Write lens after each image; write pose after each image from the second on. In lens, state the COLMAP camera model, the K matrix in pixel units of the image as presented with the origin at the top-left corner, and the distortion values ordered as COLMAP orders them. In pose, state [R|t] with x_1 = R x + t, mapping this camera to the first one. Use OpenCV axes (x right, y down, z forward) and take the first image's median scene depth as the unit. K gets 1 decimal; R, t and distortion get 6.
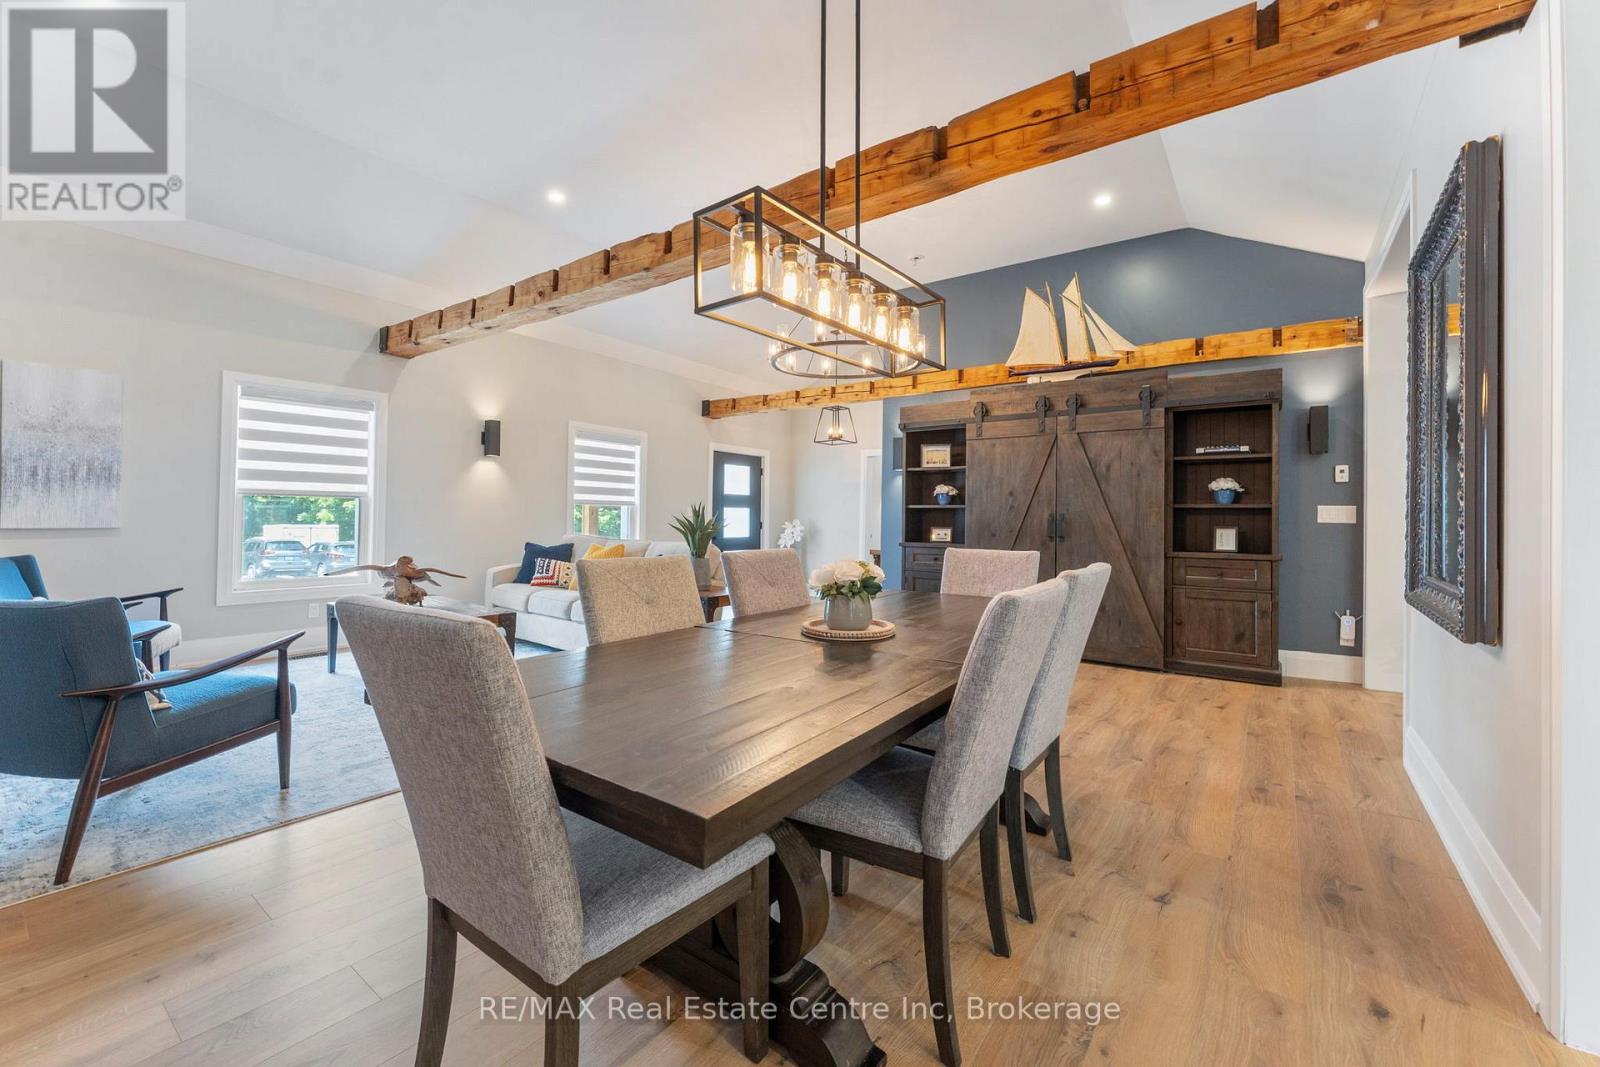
lens RADIAL K [[642.3, 0, 784.8], [0, 642.3, 516.9], [0, 0, 1]] dist [-0.009585, 0.001673]
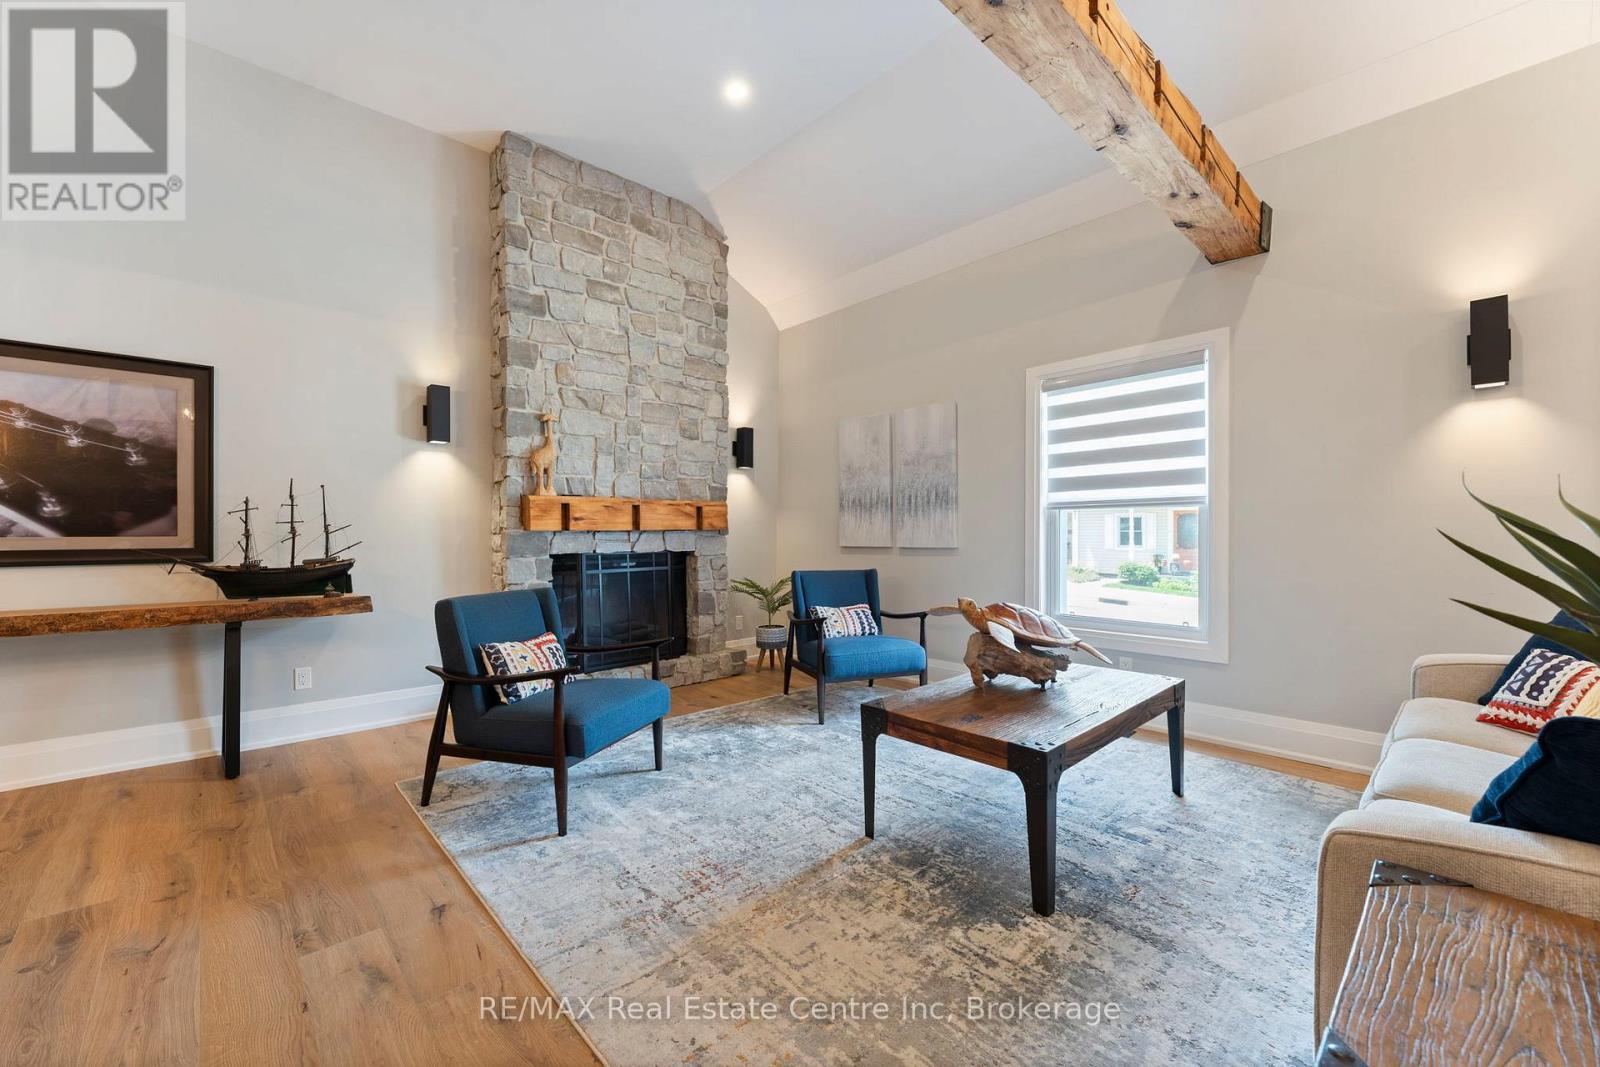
lens RADIAL K [[642.3, 0, 796.0], [0, 642.3, 533.8], [0, 0, 1]] dist [-0.009585, 0.001673]
pose [[-0.174659, -0.012459, -0.984550, 0.029740], [0.005397, 0.999893, -0.013610, 0.005173], [0.984614, -0.007691, -0.174573, 0.715071]]
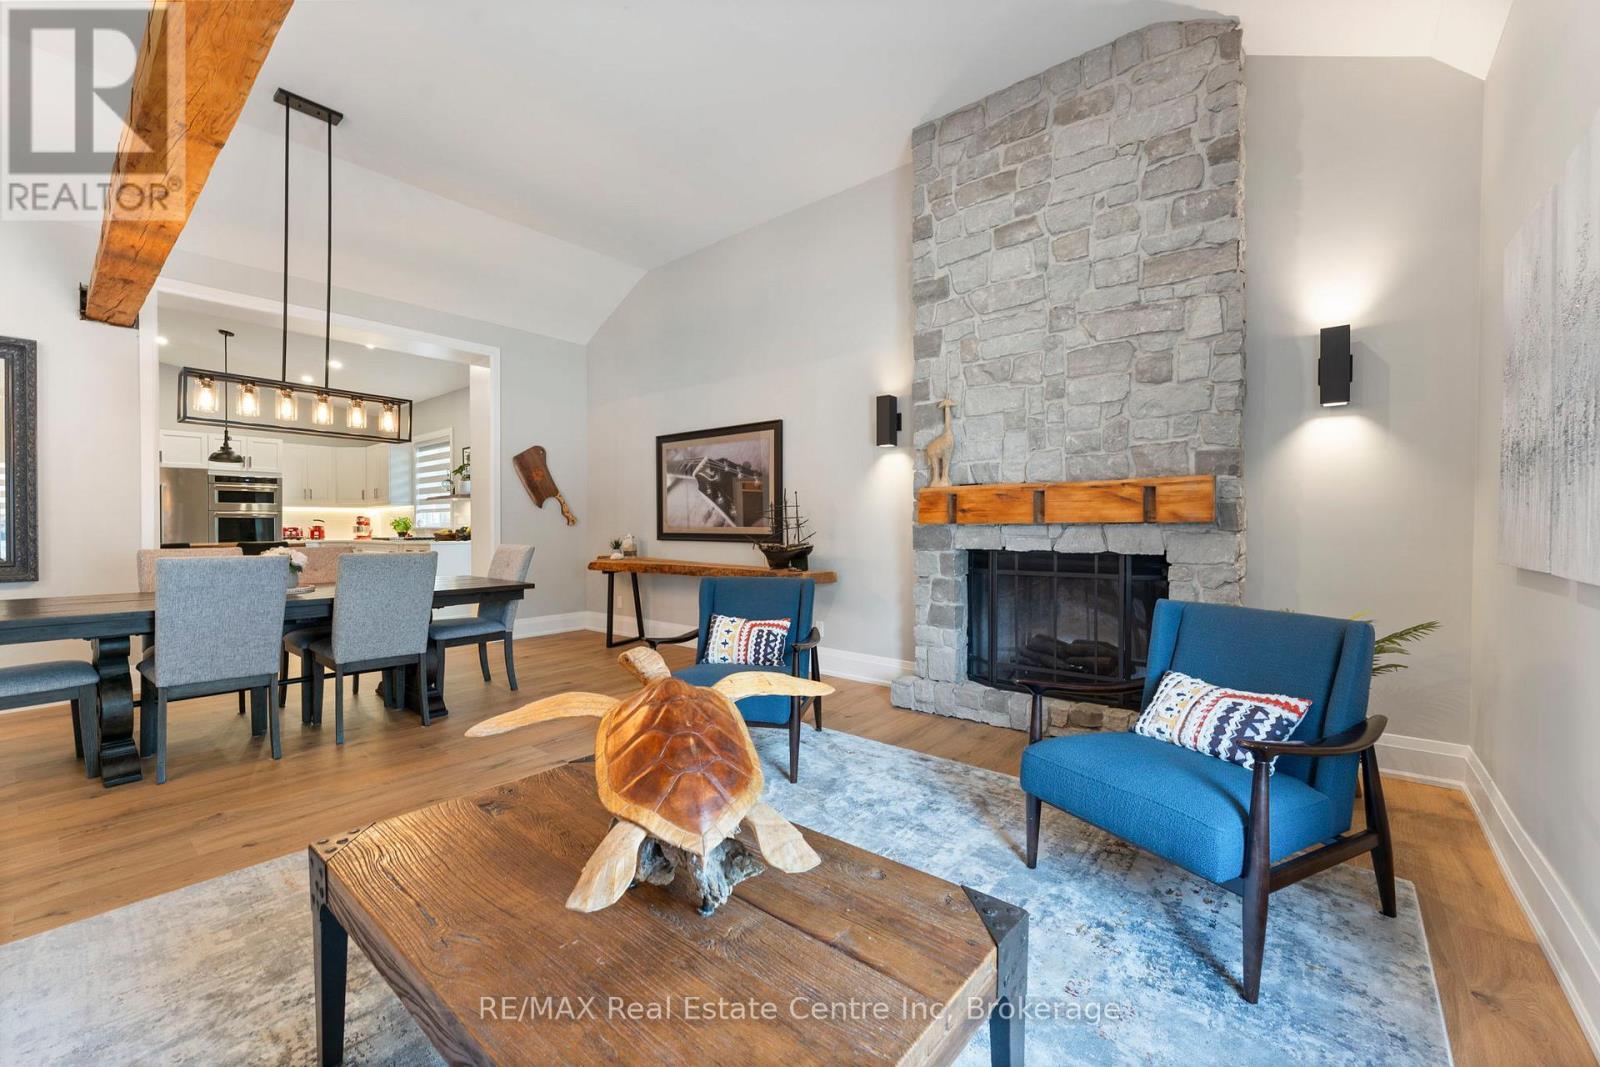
lens RADIAL K [[642.3, 0, 793.8], [0, 642.3, 532.5], [0, 0, 1]] dist [-0.009585, 0.001673]
pose [[-0.998486, -0.015167, 0.052870, -0.520561], [-0.014739, 0.999856, 0.008465, -0.003923], [-0.052991, 0.007673, -0.998566, 1.011091]]
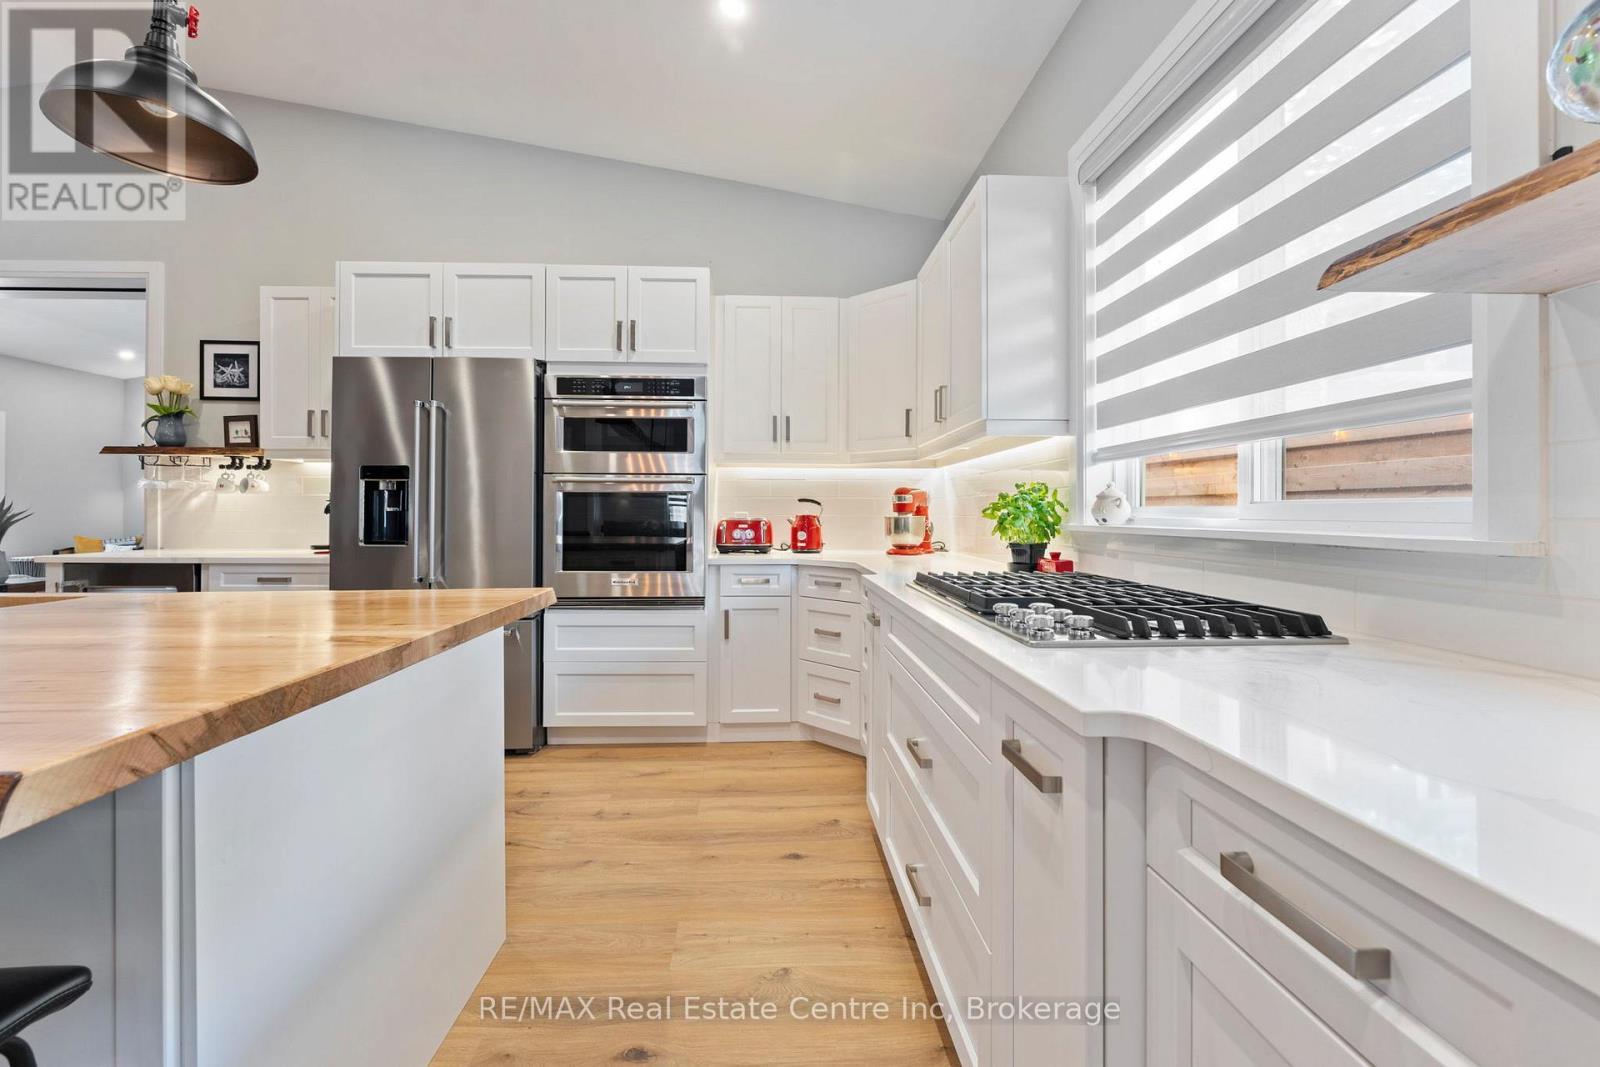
lens RADIAL K [[642.3, 0, 792.8], [0, 642.3, 511.3], [0, 0, 1]] dist [-0.009585, 0.001673]
pose [[-0.640180, -0.014446, 0.768089, 0.373247], [-0.009620, 0.999896, 0.010787, 0.000300], [-0.768165, -0.000483, -0.640252, -0.228906]]
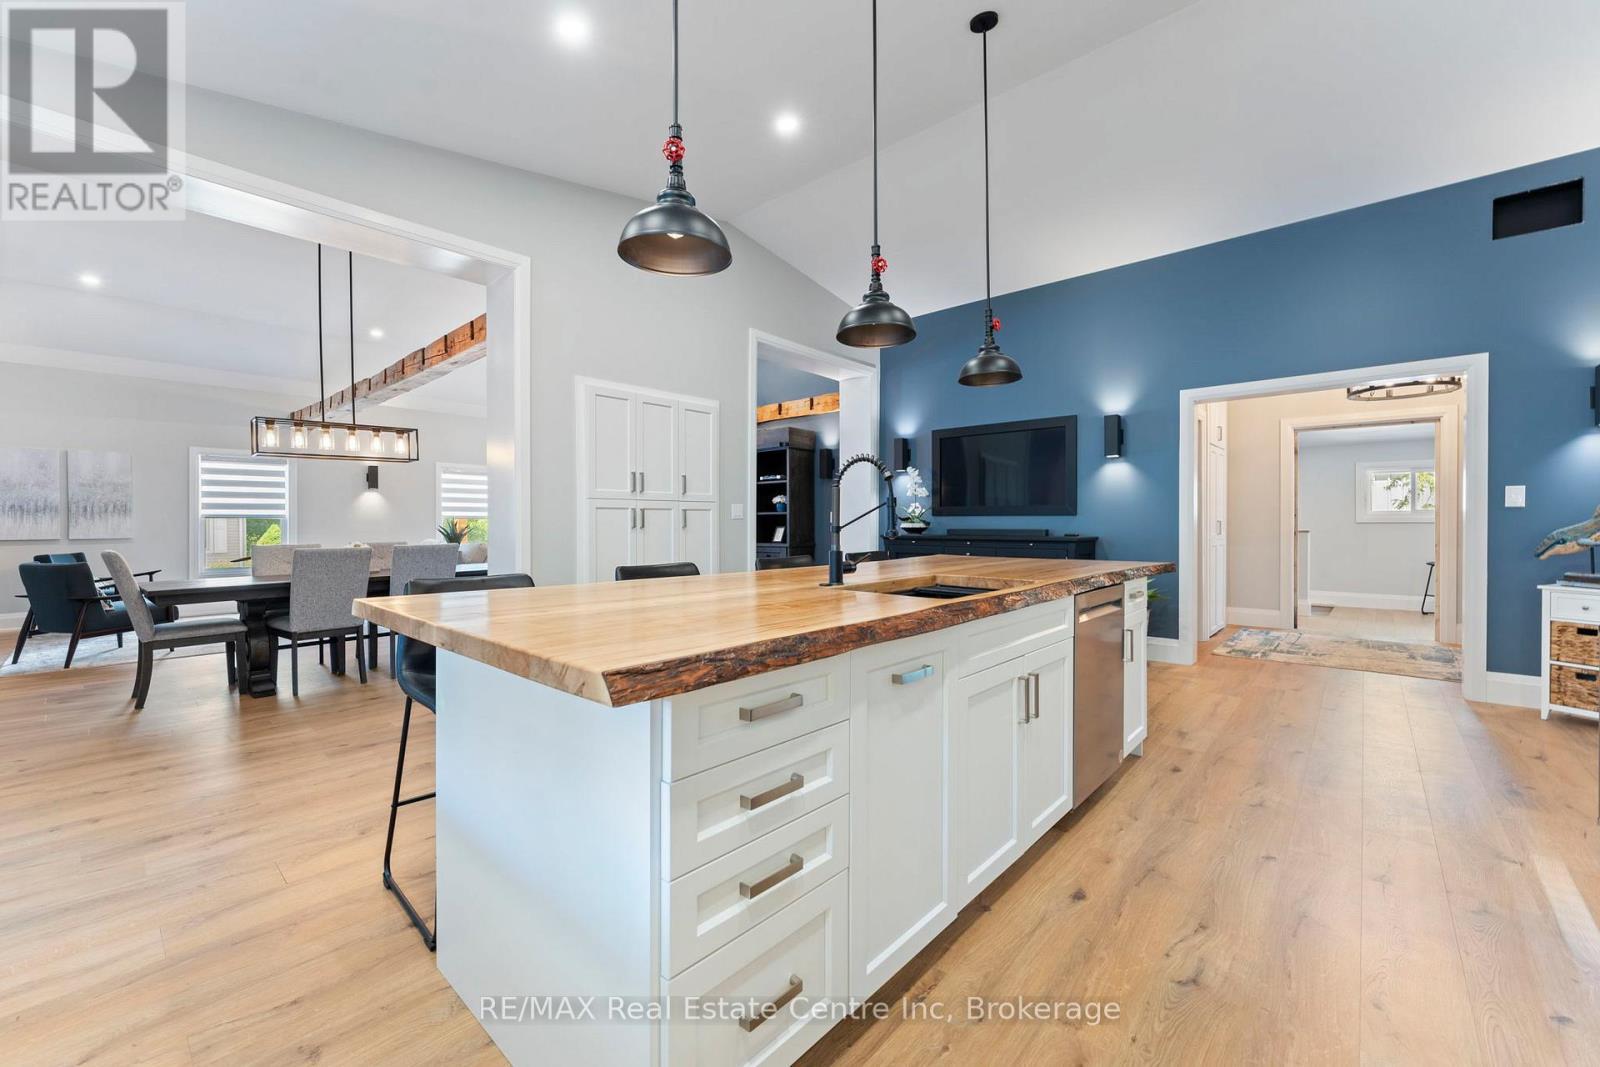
lens RADIAL K [[642.3, 0, 788.5], [0, 642.3, 526.6], [0, 0, 1]] dist [-0.009585, 0.001673]
pose [[0.996027, -0.017112, -0.087391, 0.750583], [0.017629, 0.999831, 0.005143, 0.005917], [0.087288, -0.006663, 0.996161, -0.493312]]
